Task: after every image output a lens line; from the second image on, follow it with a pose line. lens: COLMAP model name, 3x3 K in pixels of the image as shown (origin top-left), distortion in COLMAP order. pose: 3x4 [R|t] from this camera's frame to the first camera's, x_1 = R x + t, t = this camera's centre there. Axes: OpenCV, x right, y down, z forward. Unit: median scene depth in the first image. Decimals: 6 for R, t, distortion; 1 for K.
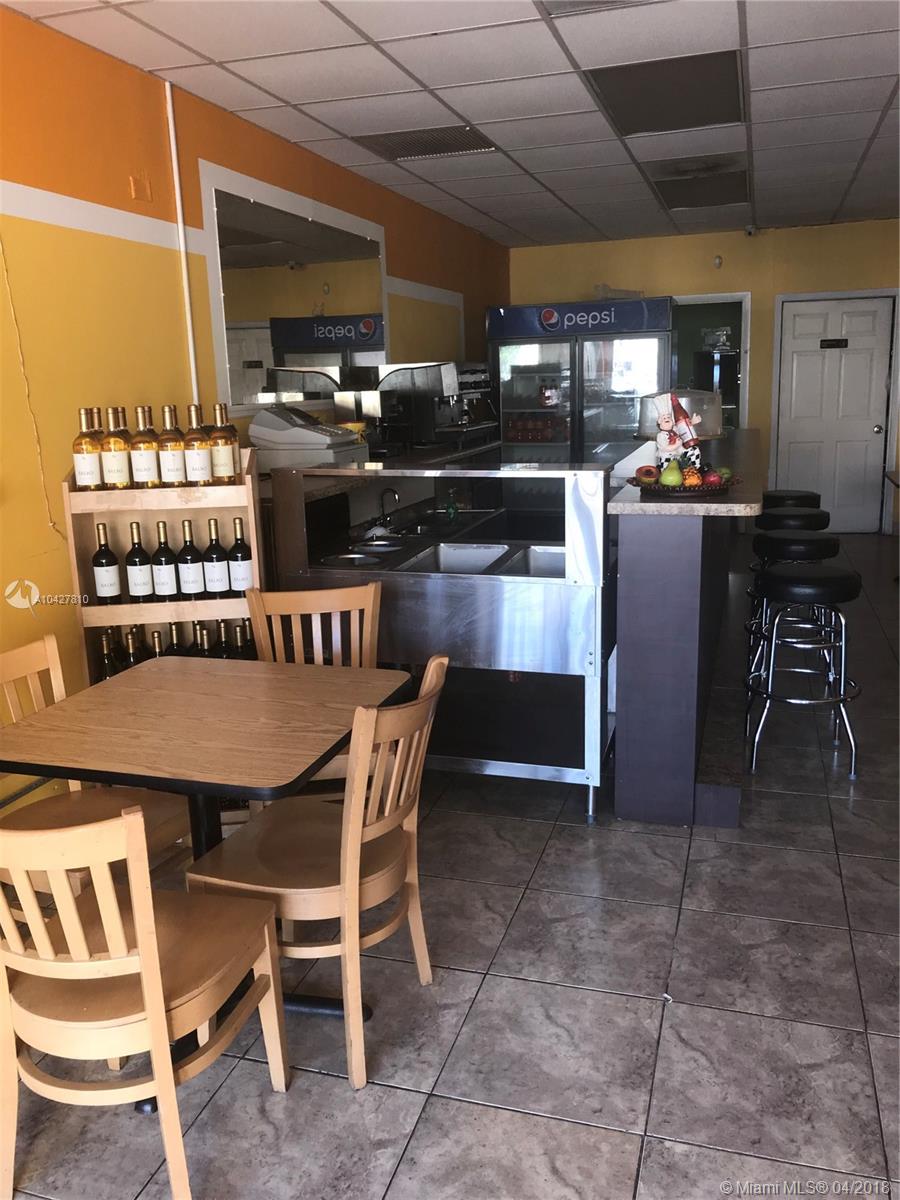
lens RADIAL K [[968.1, 0, 450.0], [0, 968.1, 600.0], [0, 0, 1]] dist [0.095928, -0.180635]
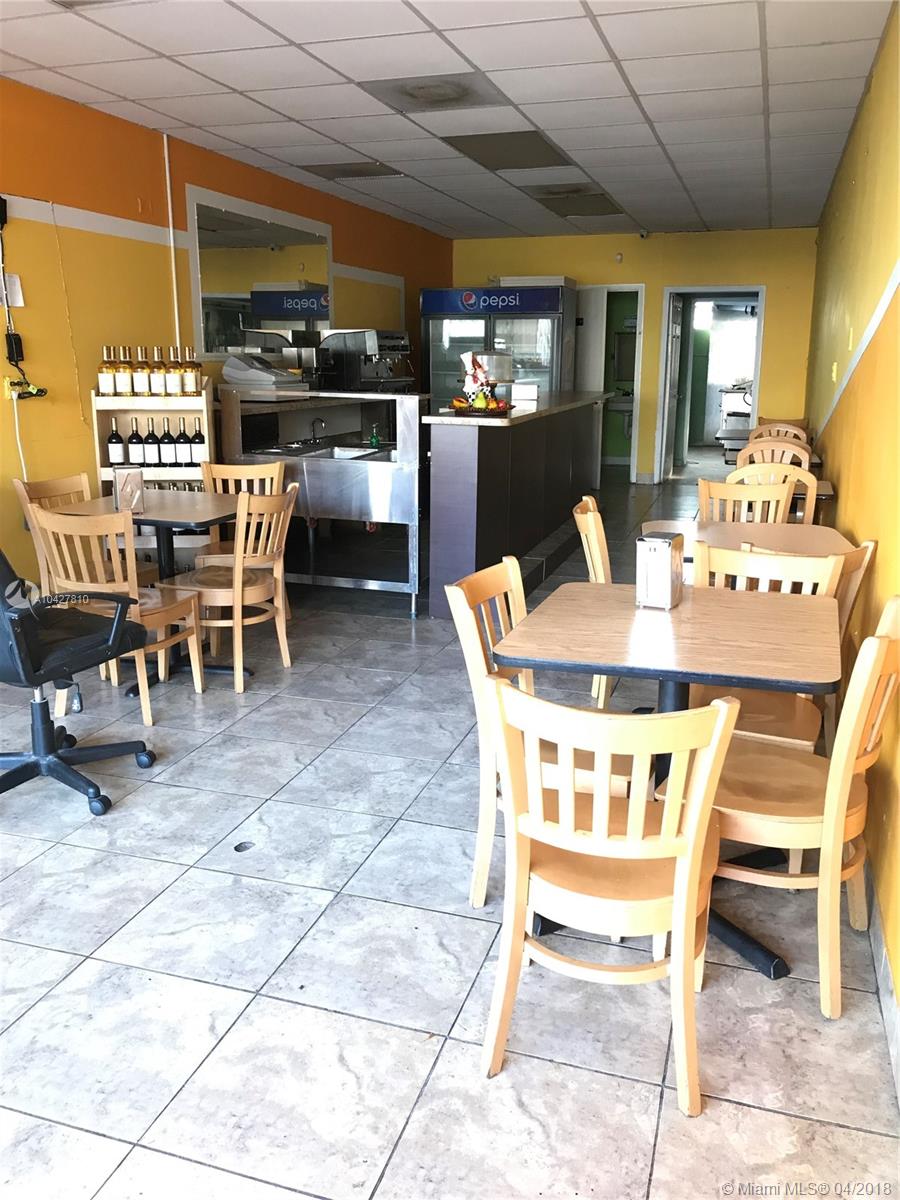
lens RADIAL K [[947.2, 0, 450.0], [0, 947.2, 600.0], [0, 0, 1]] dist [0.068364, -0.158921]
pose [[0.999373, 0.035250, 0.003282, 0.195412], [-0.035334, 0.998915, 0.030324, 0.146402], [-0.002210, -0.030421, 0.999535, -0.560831]]
